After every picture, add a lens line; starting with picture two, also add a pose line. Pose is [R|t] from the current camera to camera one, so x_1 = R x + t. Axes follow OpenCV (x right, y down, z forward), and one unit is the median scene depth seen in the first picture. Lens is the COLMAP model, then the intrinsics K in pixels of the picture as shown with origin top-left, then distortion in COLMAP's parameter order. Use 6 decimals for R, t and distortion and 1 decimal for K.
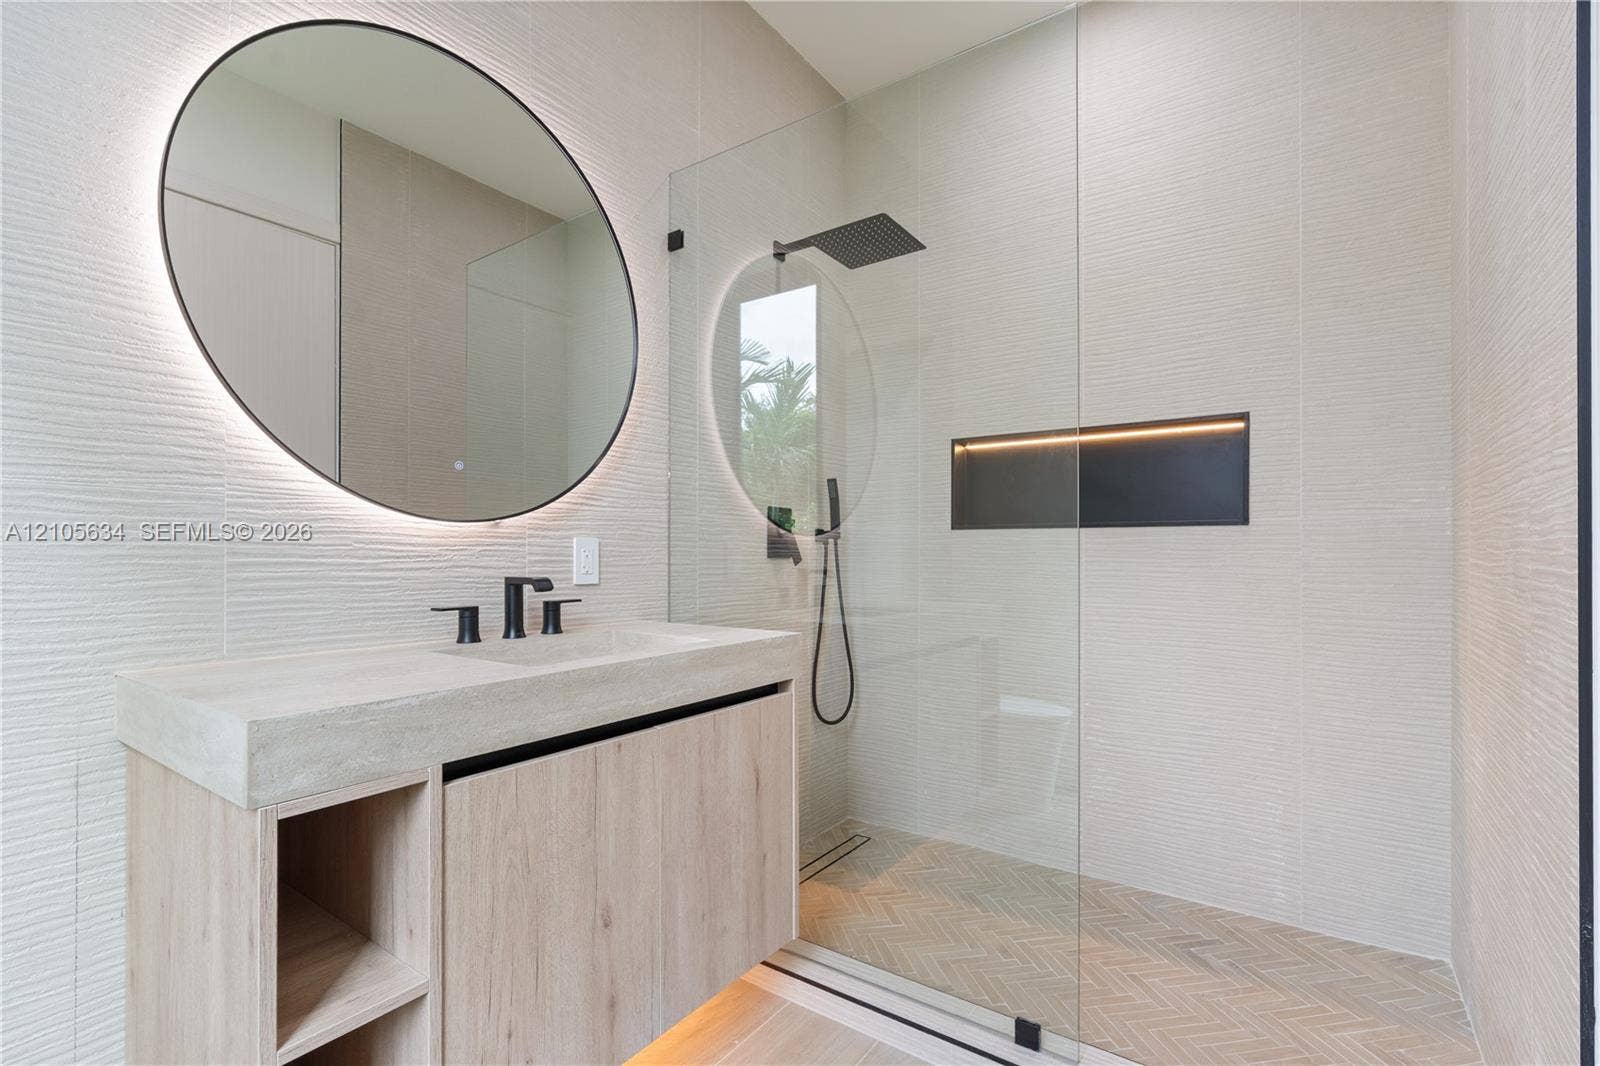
lens RADIAL K [[731.1, 0, 799.2], [0, 731.1, 548.7], [0, 0, 1]] dist [-0.001046, -0.000199]
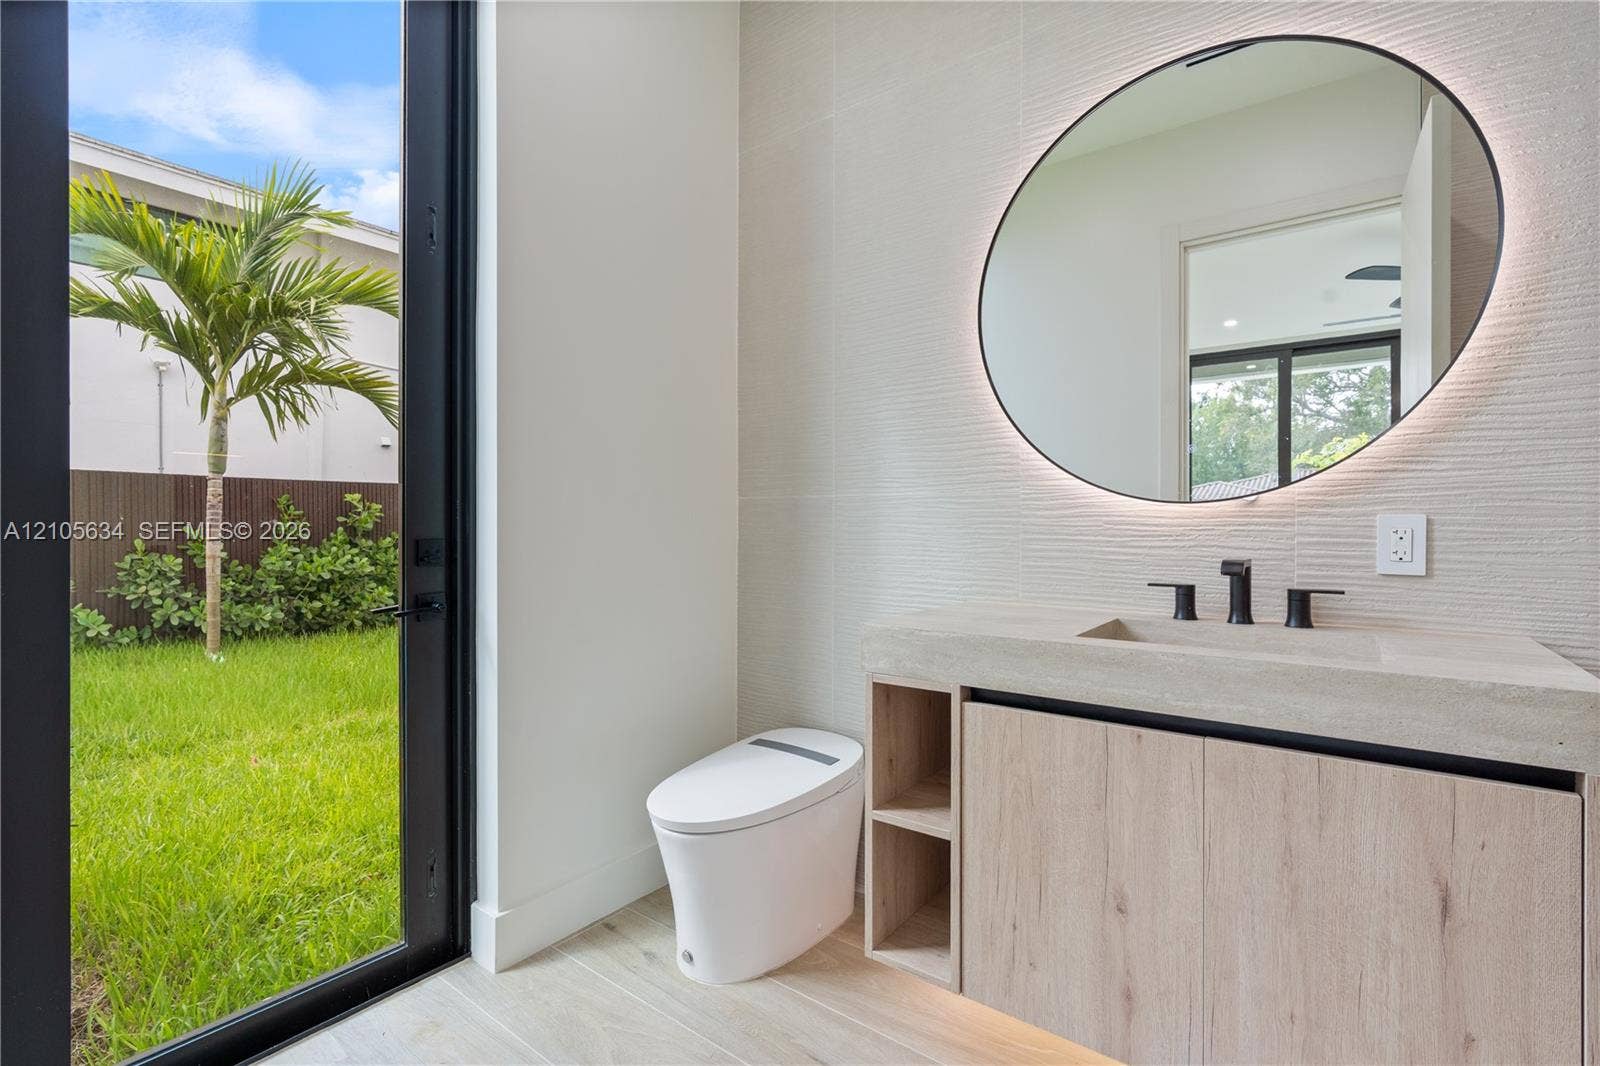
lens RADIAL K [[725.0, 0, 800.0], [0, 725.0, 533.0], [0, 0, 1]] dist [0.000051, -0.000031]
pose [[-0.028565, 0.010149, -0.999540, 0.629381], [0.005095, 0.999937, 0.010007, -0.007828], [0.999579, -0.004807, -0.028615, 0.516158]]
